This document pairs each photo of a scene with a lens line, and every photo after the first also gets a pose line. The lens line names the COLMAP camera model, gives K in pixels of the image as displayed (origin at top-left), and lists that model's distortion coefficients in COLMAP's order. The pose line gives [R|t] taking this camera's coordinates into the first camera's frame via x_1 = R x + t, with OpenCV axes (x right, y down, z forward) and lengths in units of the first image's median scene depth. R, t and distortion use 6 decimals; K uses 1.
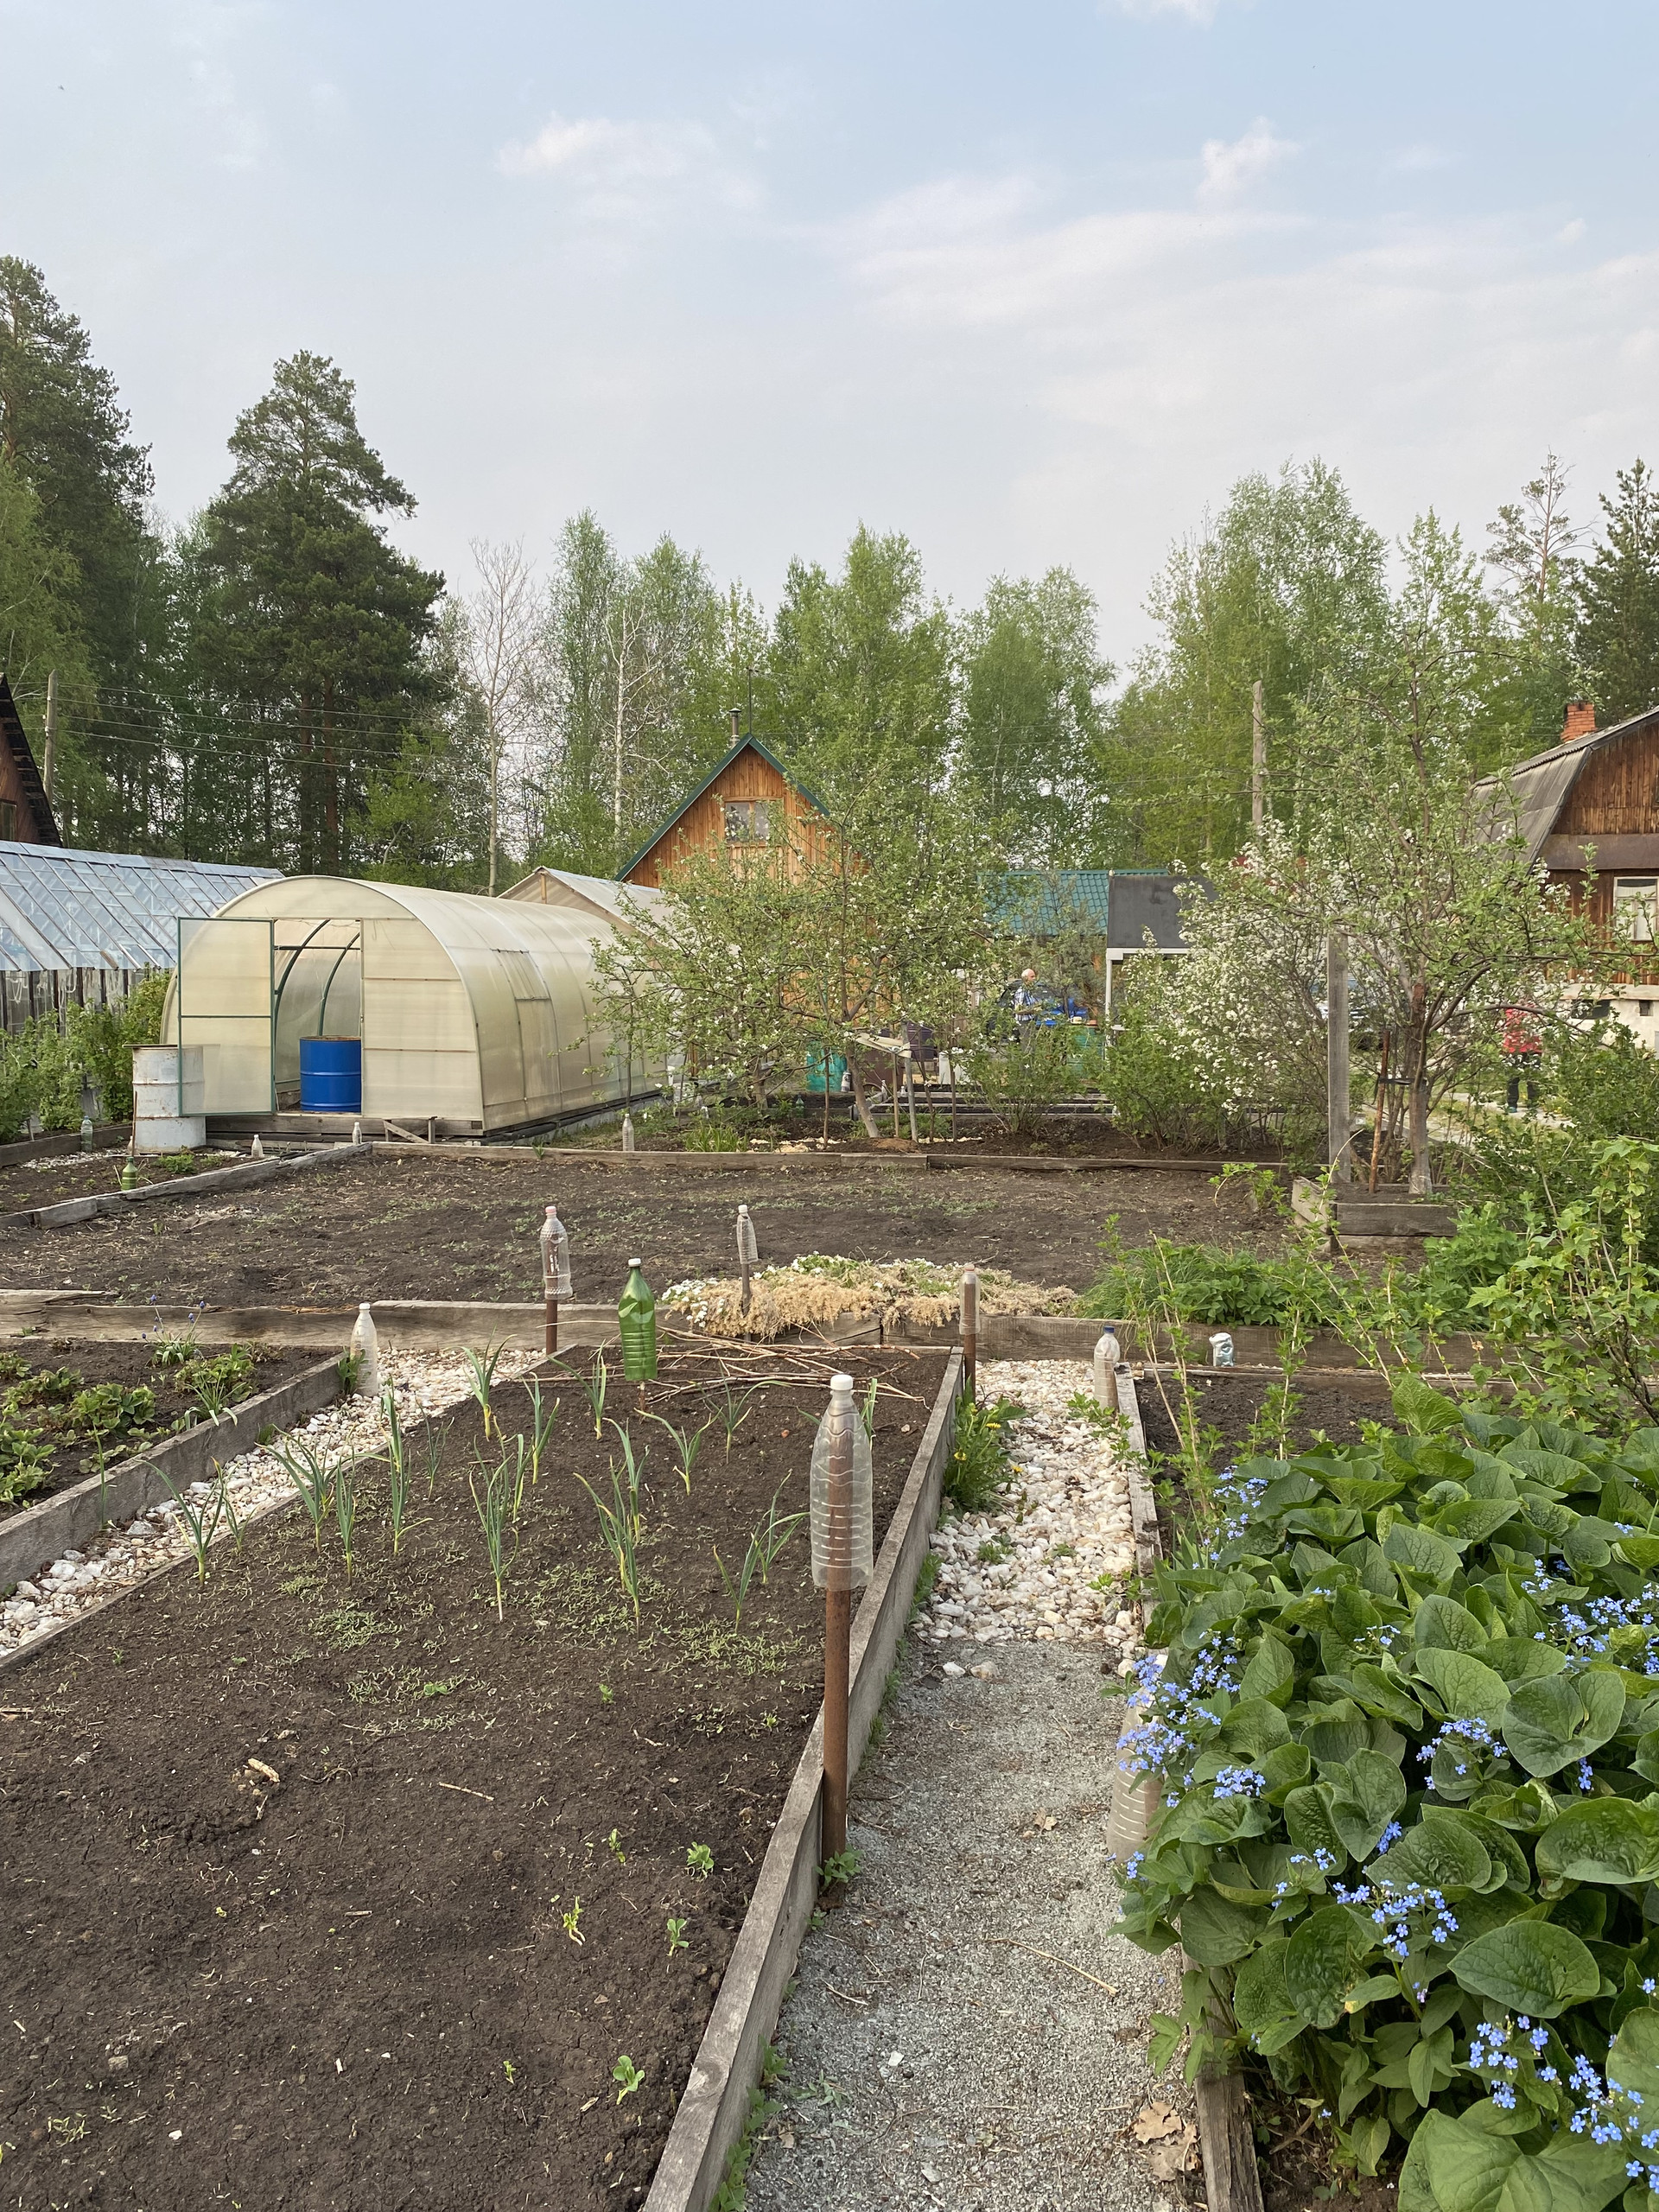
lens RADIAL K [[1789.8, 0, 829.5], [0, 1789.8, 1106.0], [0, 0, 1]] dist [0.007272, 0.002394]
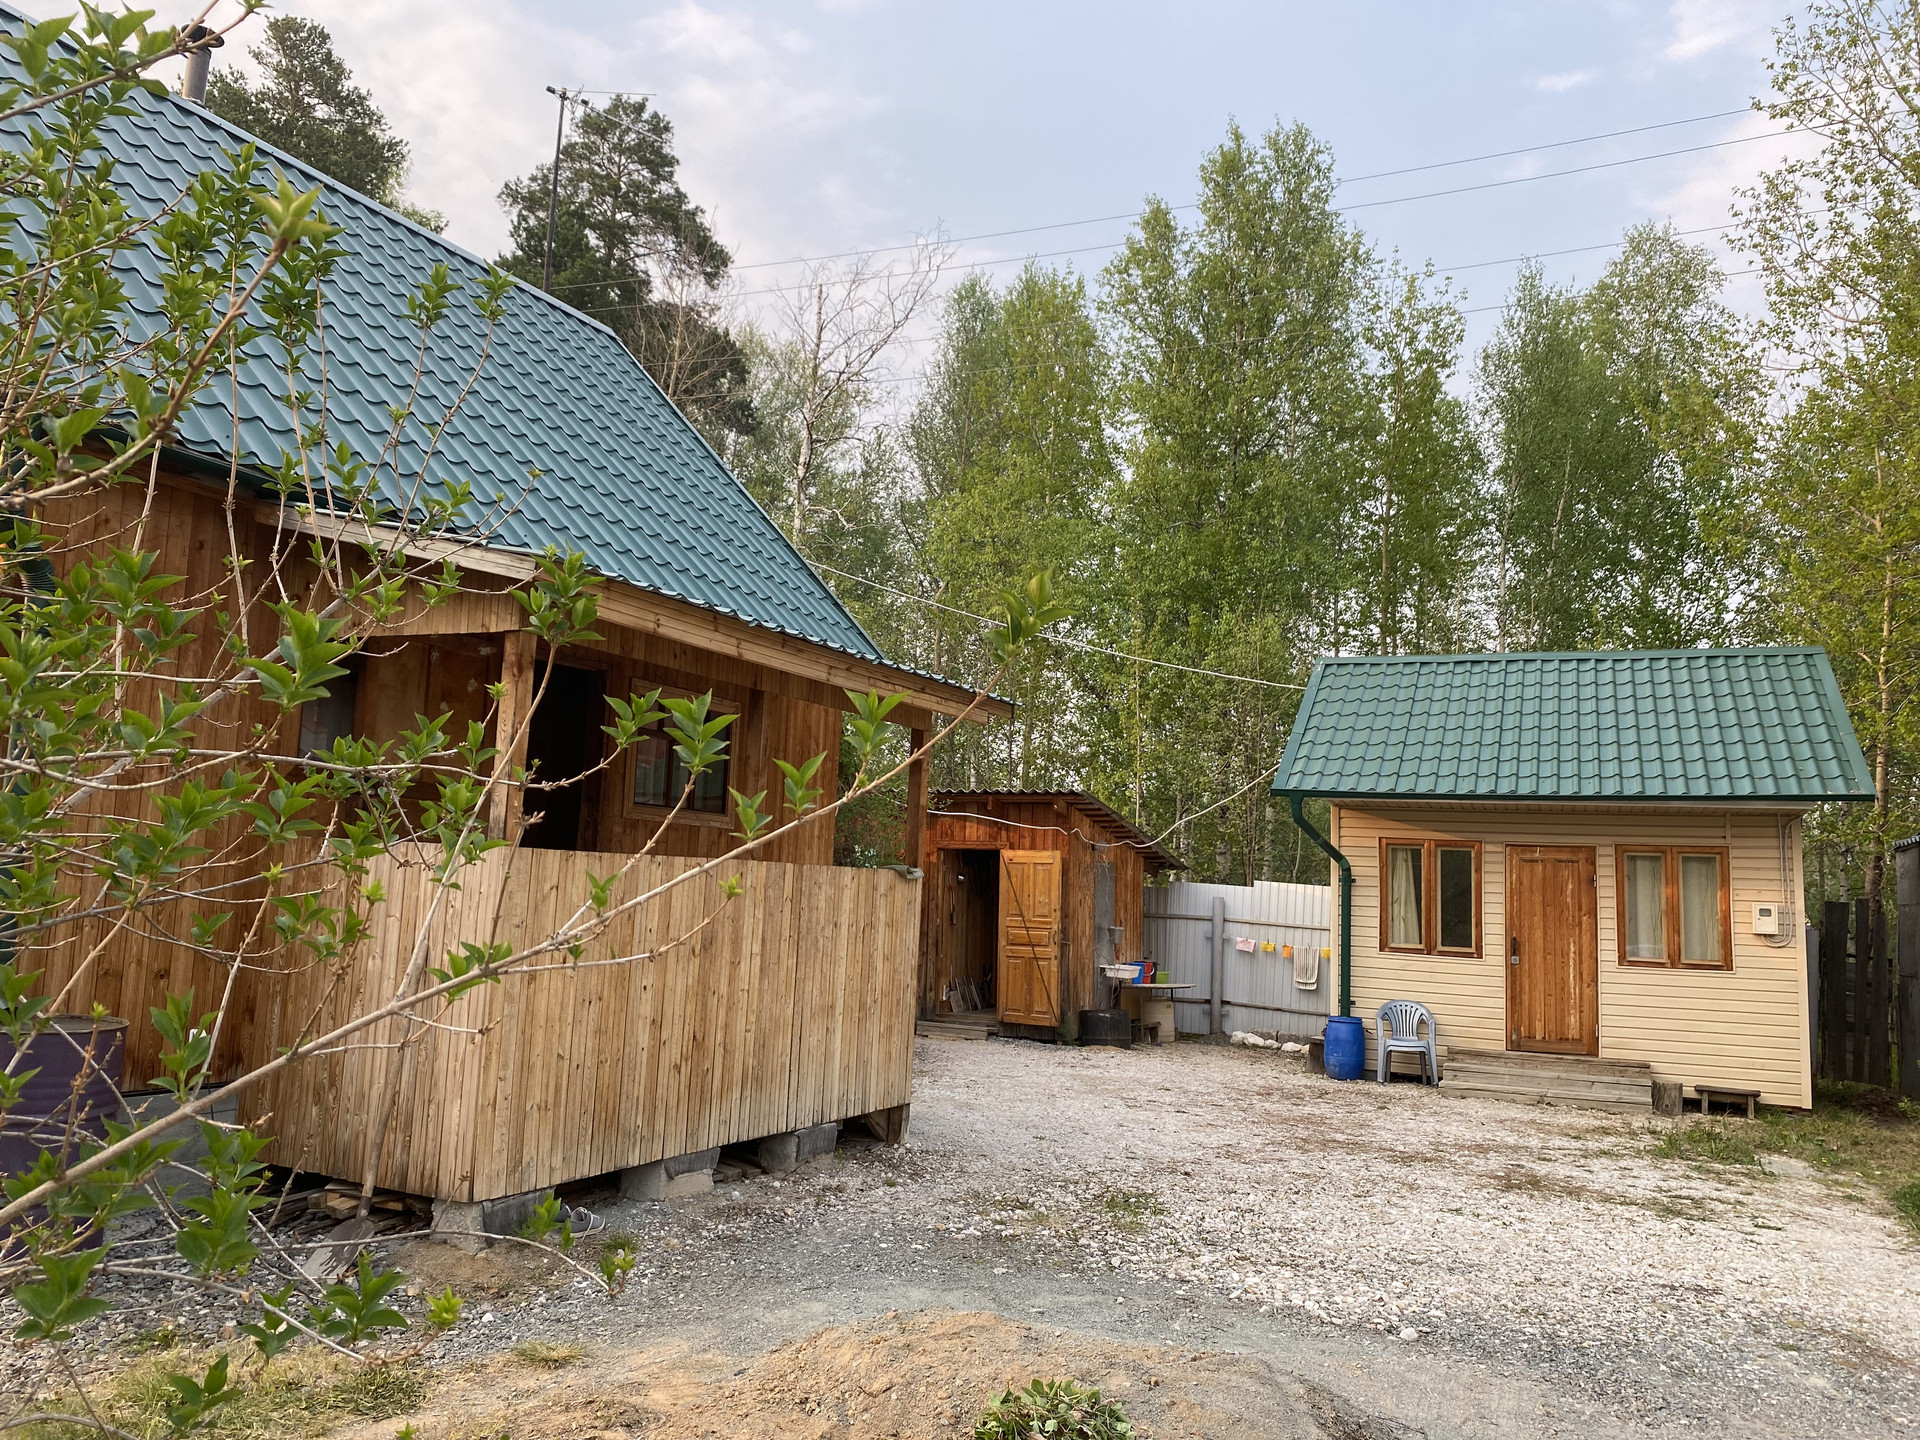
lens RADIAL K [[1469.4, 0, 964.6], [0, 1469.4, 711.8], [0, 0, 1]] dist [0.017201, 0.001669]
pose [[0.917689, -0.001740, -0.397295, 0.117890], [-0.077886, 0.979799, -0.184197, -0.035723], [0.389590, 0.199980, 0.899015, 0.518657]]
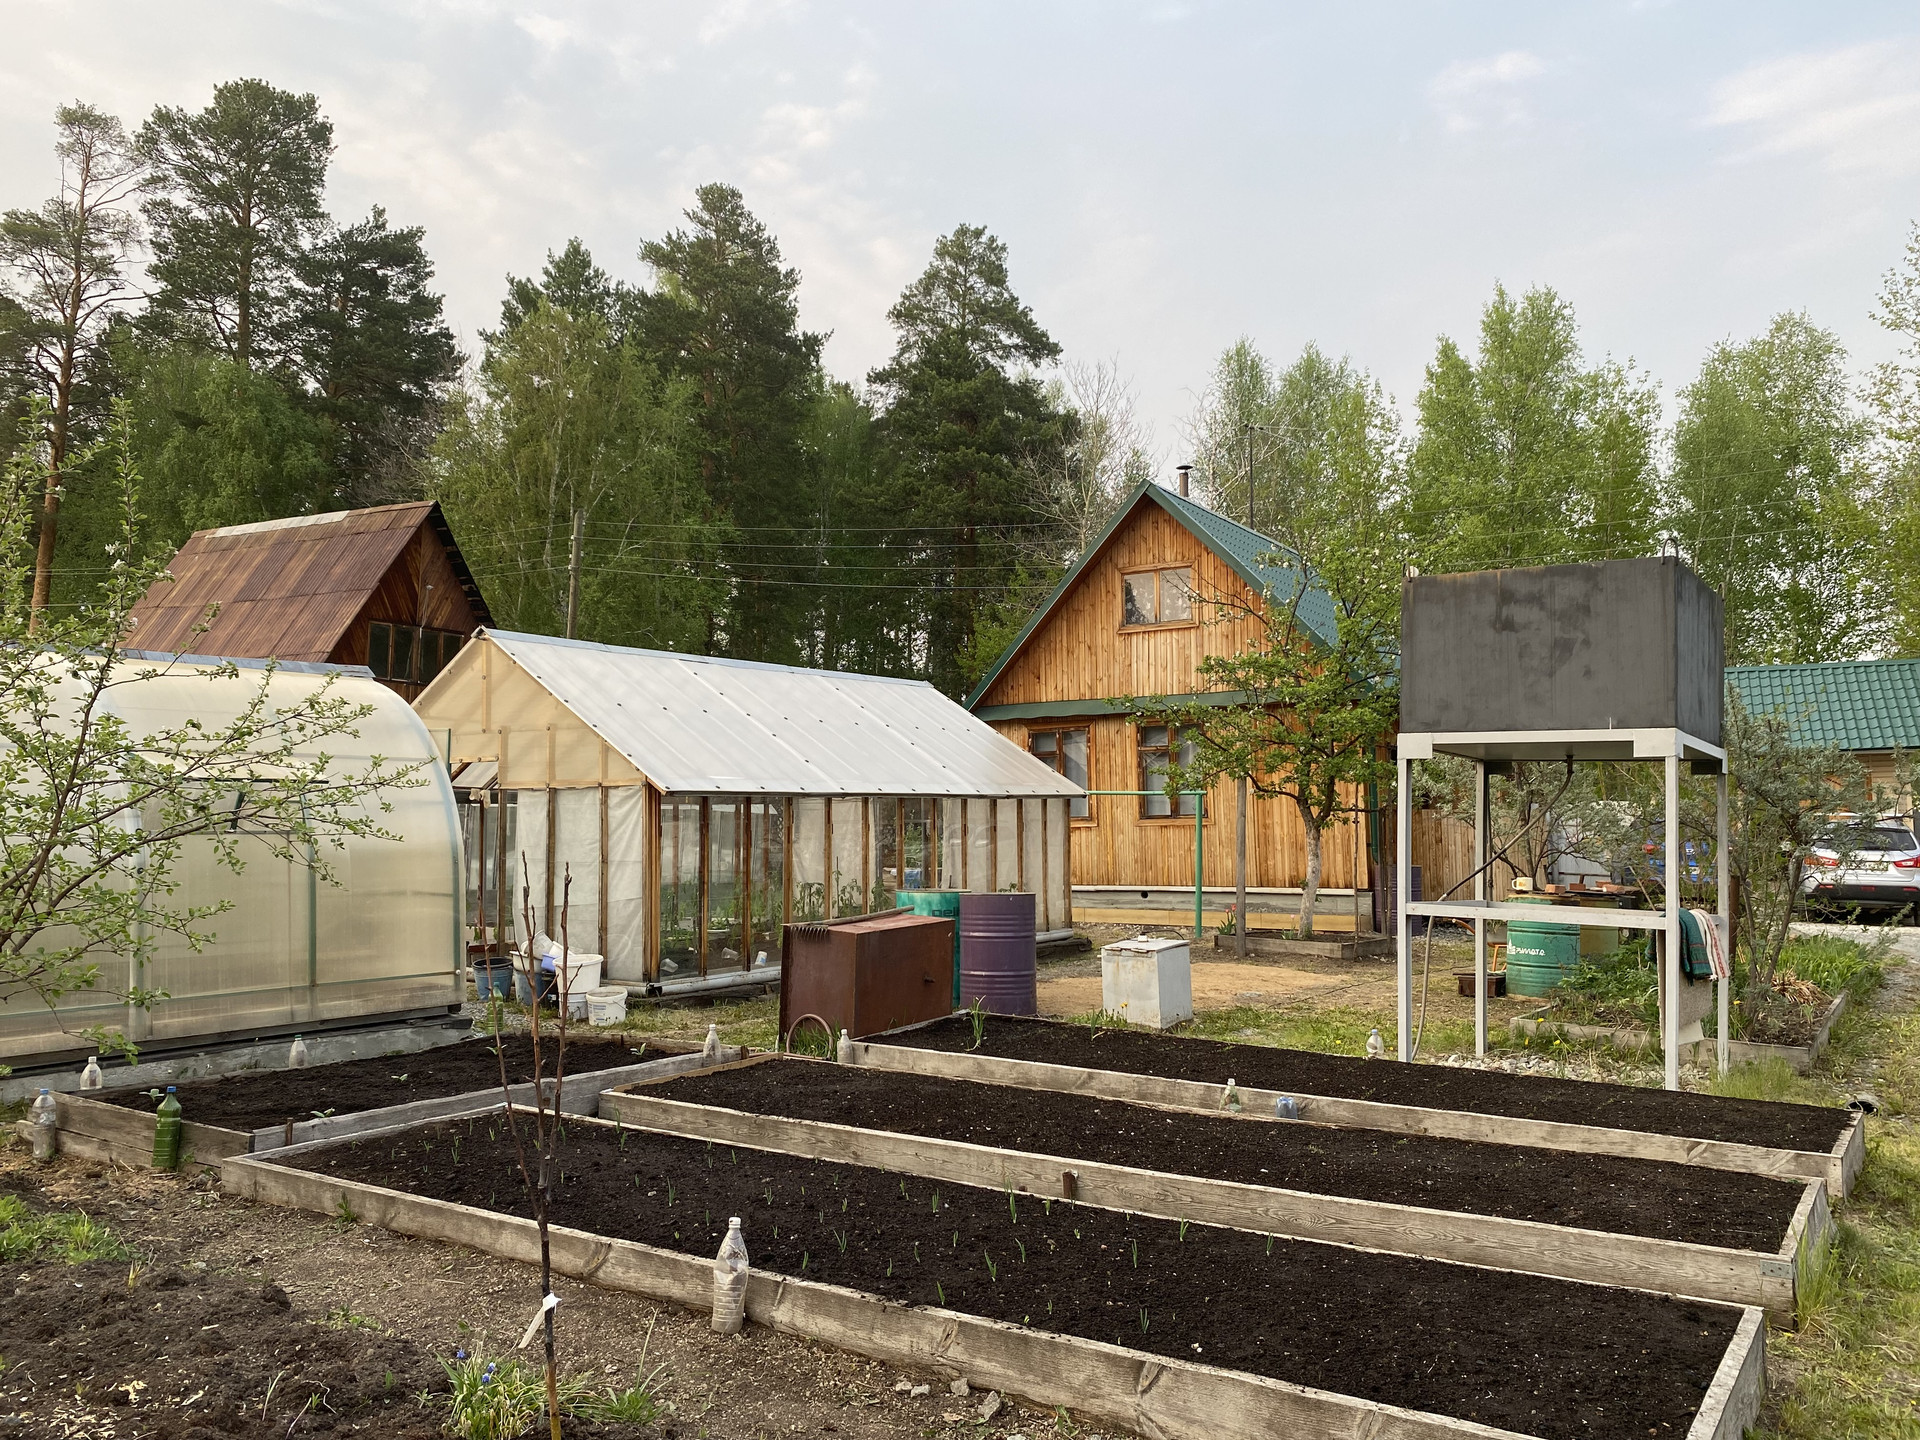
lens RADIAL K [[1493.8, 0, 954.2], [0, 1493.8, 741.5], [0, 0, 1]] dist [0.054529, -0.055471]
pose [[0.896629, -0.023648, -0.442152, 0.089732], [-0.029853, 0.993072, -0.113651, -0.015499], [0.441776, 0.115102, 0.889711, 0.242718]]
